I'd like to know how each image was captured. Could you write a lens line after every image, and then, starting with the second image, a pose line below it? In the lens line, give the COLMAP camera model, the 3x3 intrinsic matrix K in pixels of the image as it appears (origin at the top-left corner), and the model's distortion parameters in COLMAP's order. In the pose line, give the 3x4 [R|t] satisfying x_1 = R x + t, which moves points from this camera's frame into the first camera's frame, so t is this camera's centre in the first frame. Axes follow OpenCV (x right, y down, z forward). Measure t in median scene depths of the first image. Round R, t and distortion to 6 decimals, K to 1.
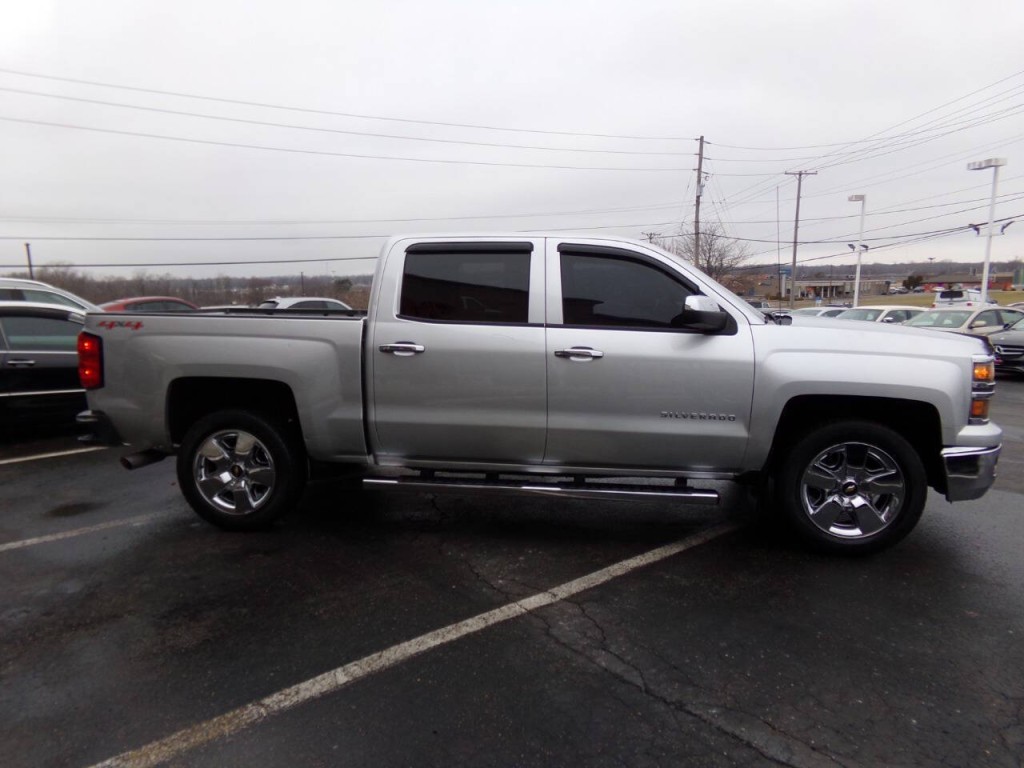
lens RADIAL K [[686.3, 0, 512.0], [0, 686.3, 384.0], [0, 0, 1]] dist [-0.003395, 0.029893]
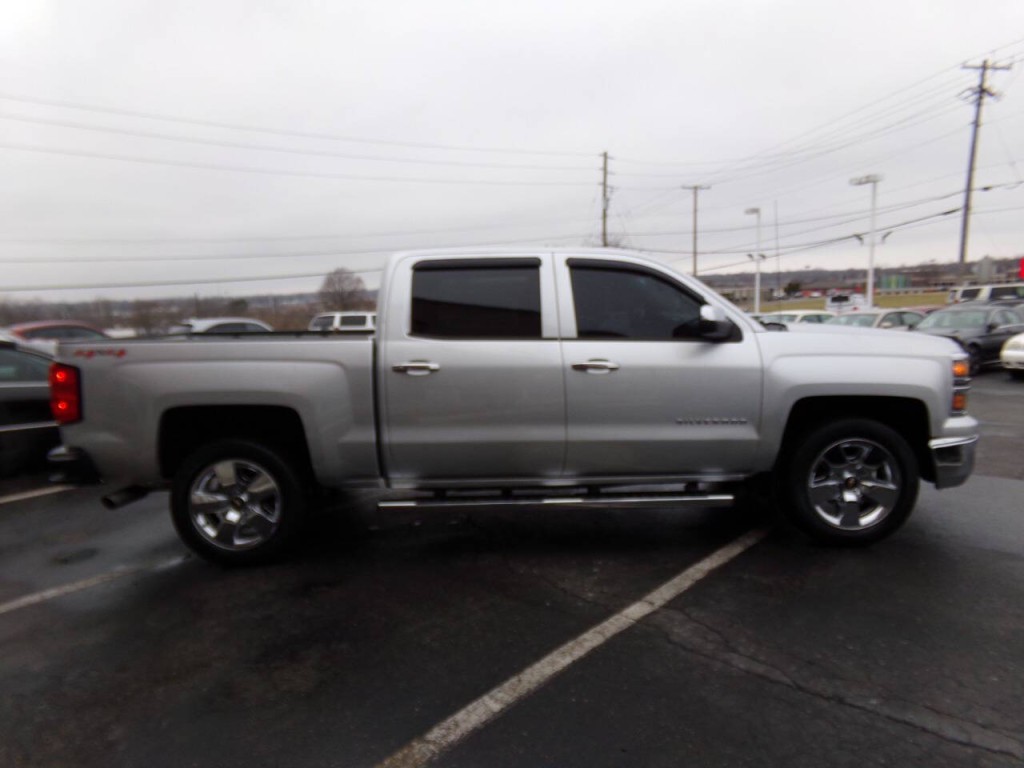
lens RADIAL K [[685.0, 0, 512.0], [0, 685.0, 384.0], [0, 0, 1]] dist [-0.005768, 0.027813]
pose [[0.990581, -0.040975, 0.130655, -0.152283], [0.043462, 0.998923, -0.016245, -0.005830], [-0.129849, 0.021770, 0.991295, 0.008861]]
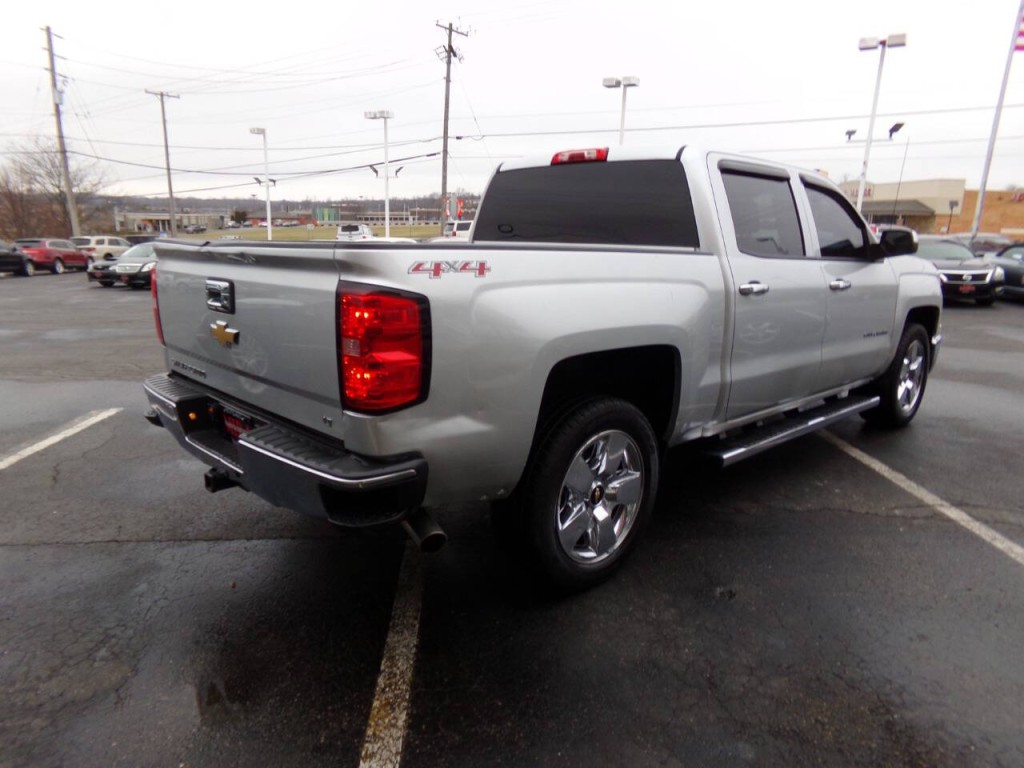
lens RADIAL K [[685.0, 0, 512.0], [0, 685.0, 384.0], [0, 0, 1]] dist [-0.005768, 0.027813]
pose [[0.638501, -0.164893, 0.751749, -0.695270], [0.093543, 0.986164, 0.136860, -0.051881], [-0.763915, -0.017065, 0.645091, 0.505367]]
